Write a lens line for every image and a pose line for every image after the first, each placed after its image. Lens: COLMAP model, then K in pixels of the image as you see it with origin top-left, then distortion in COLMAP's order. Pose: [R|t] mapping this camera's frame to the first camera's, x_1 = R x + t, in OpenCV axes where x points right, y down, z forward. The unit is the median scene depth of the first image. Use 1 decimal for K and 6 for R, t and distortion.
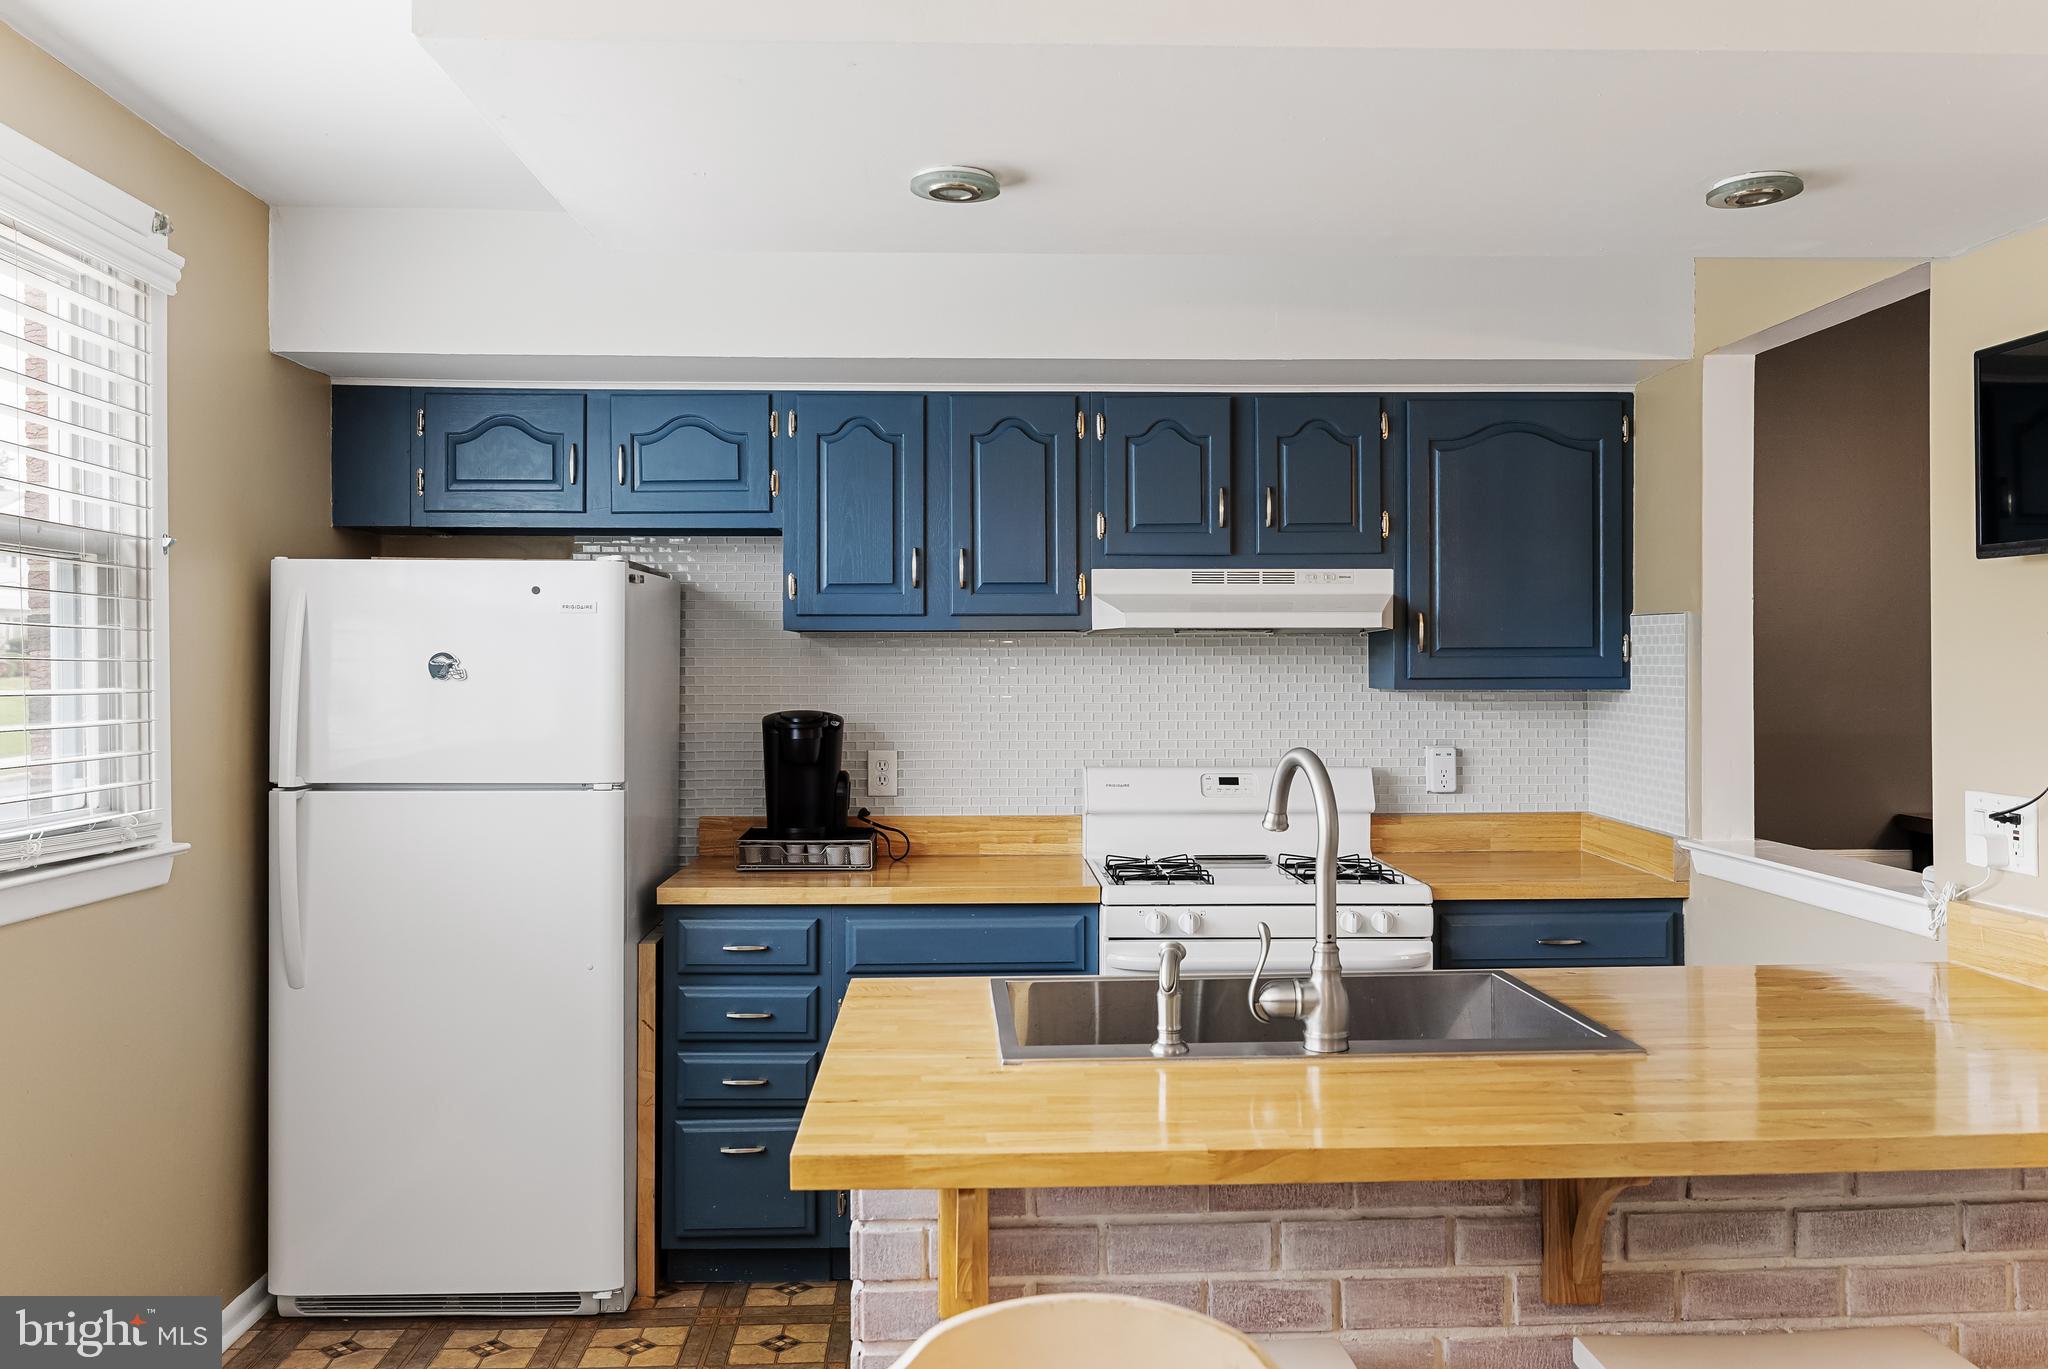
lens RADIAL K [[1625.7, 0, 1014.7], [0, 1625.7, 666.3], [0, 0, 1]] dist [-0.017373, 0.001102]
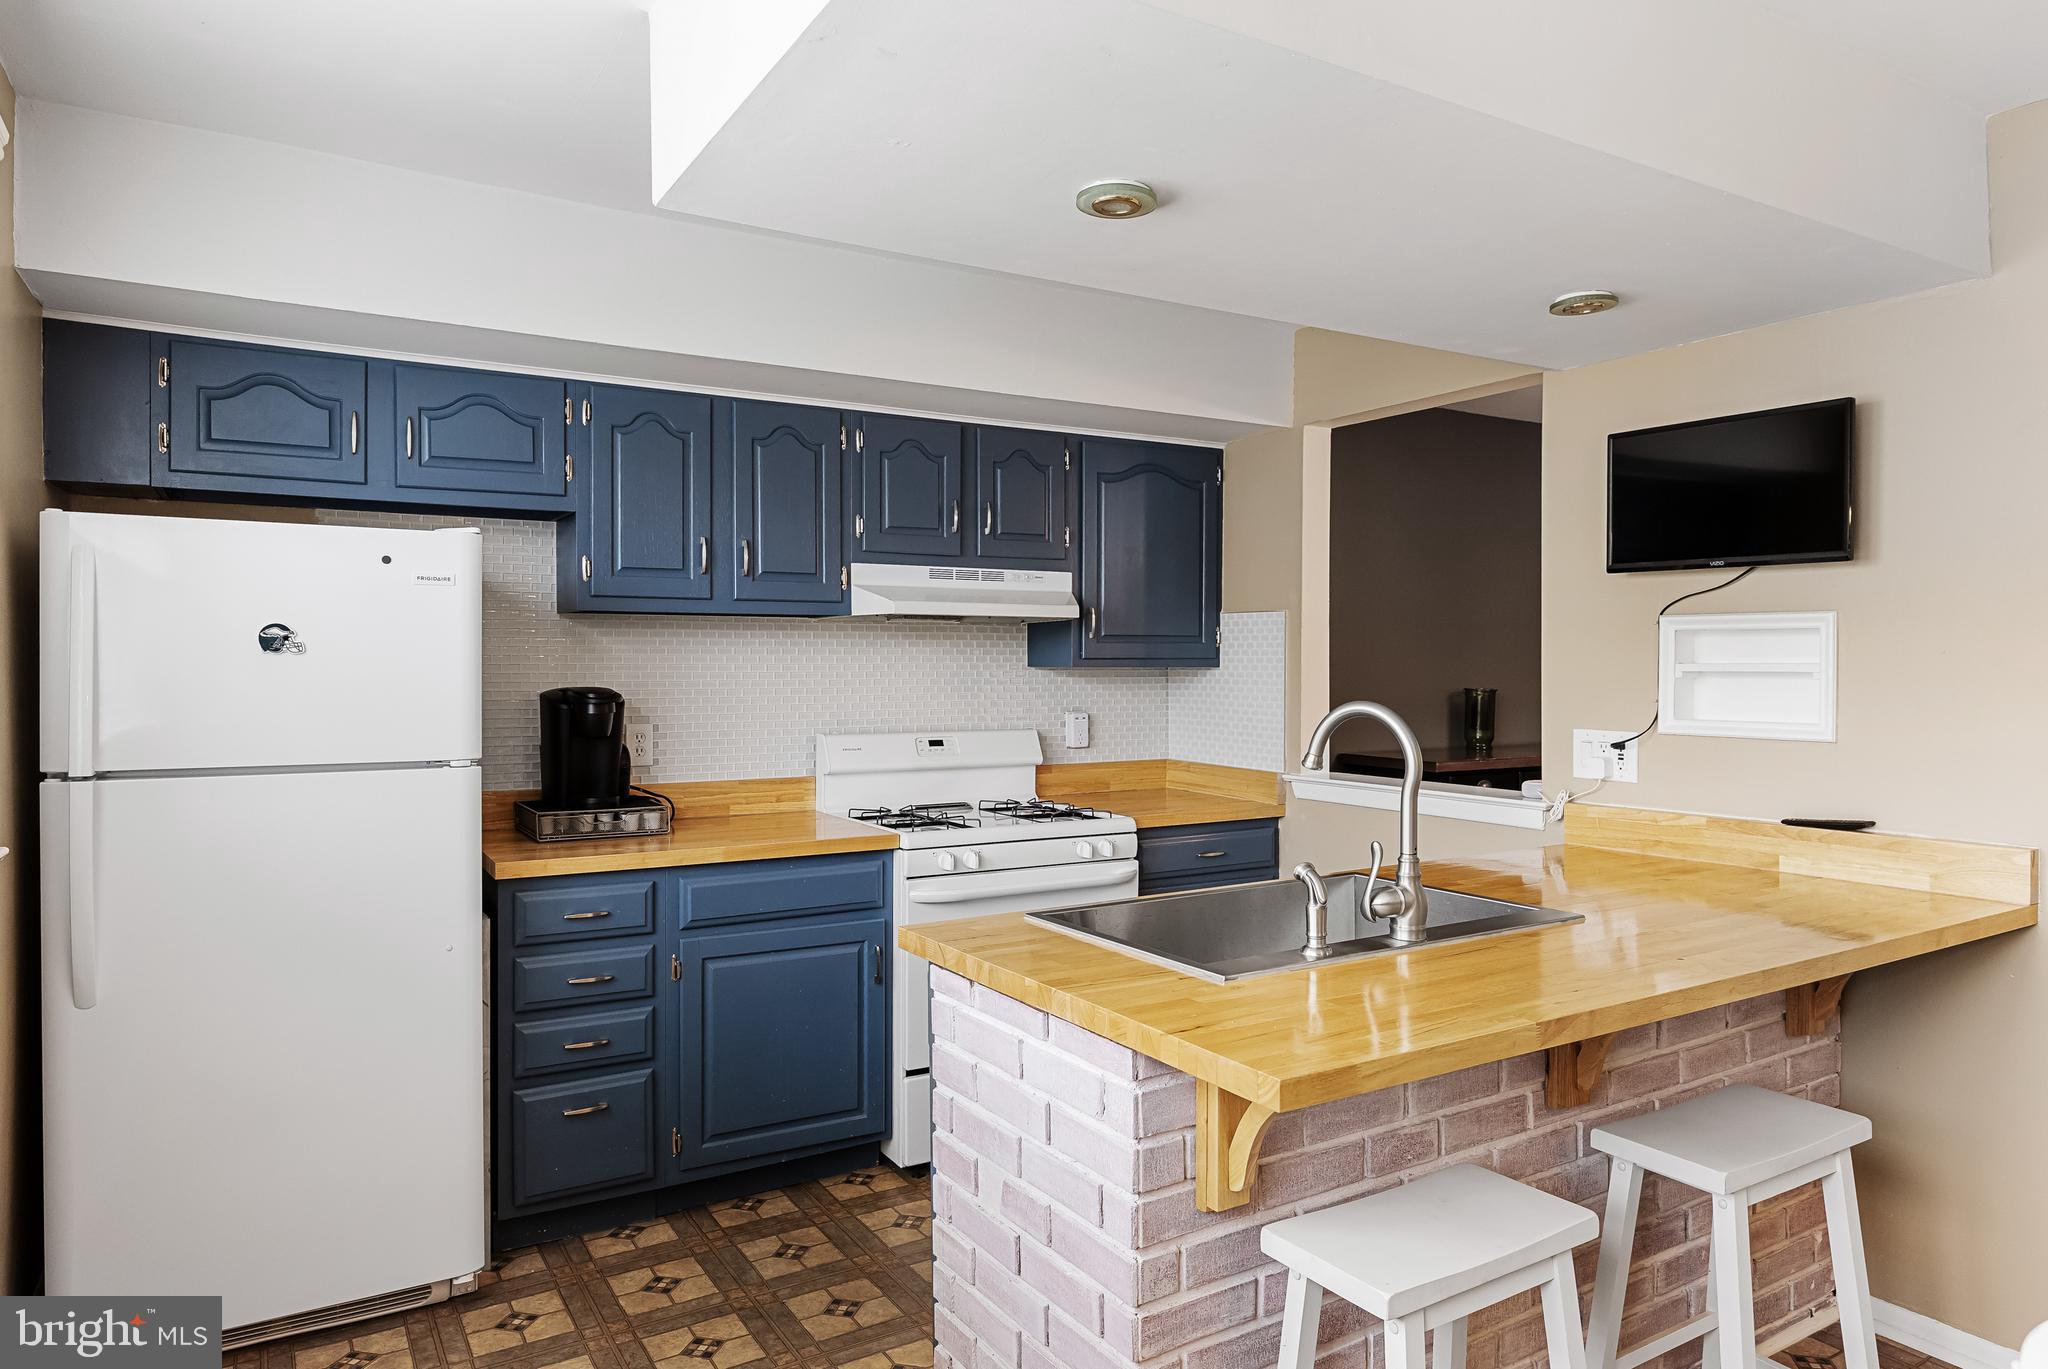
lens RADIAL K [[1267.7, 0, 1023.0], [0, 1267.7, 684.7], [0, 0, 1]] dist [-0.015390, 0.000914]
pose [[0.875266, -0.006196, 0.483603, -0.303447], [-0.002227, 0.999856, 0.016842, 0.012217], [-0.483637, -0.015819, 0.875126, 0.159197]]
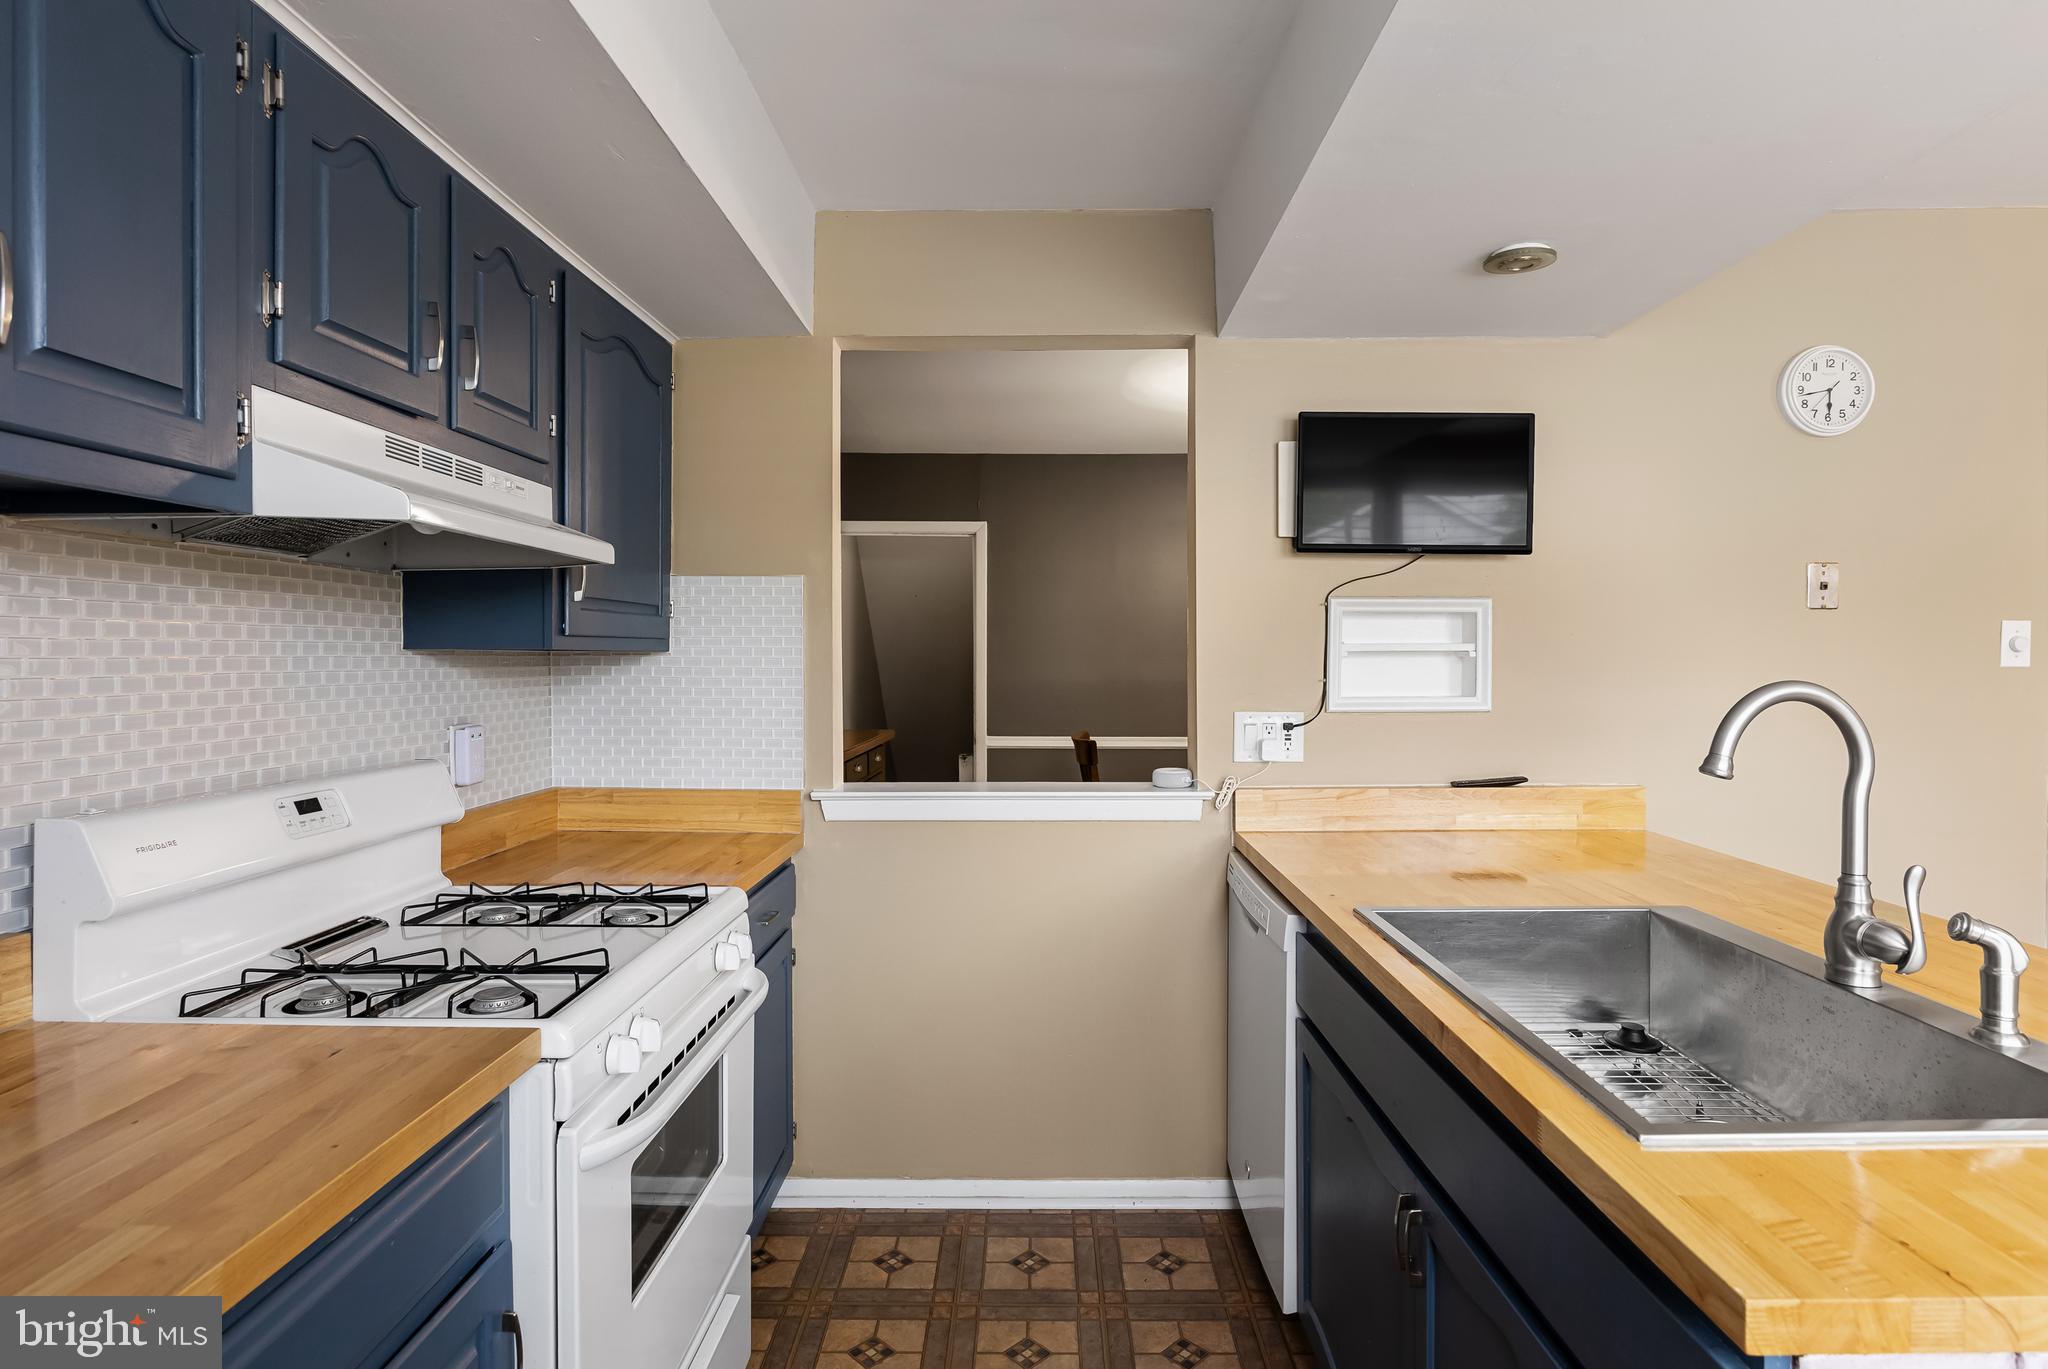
lens RADIAL K [[1062.9, 0, 1019.4], [0, 1062.9, 668.8], [0, 0, 1]] dist [0.005220, 0.000312]
pose [[0.050743, -0.009491, 0.998667, -0.266349], [0.001517, 0.999954, 0.009426, 0.020526], [-0.998711, 0.001037, 0.050756, 0.819423]]
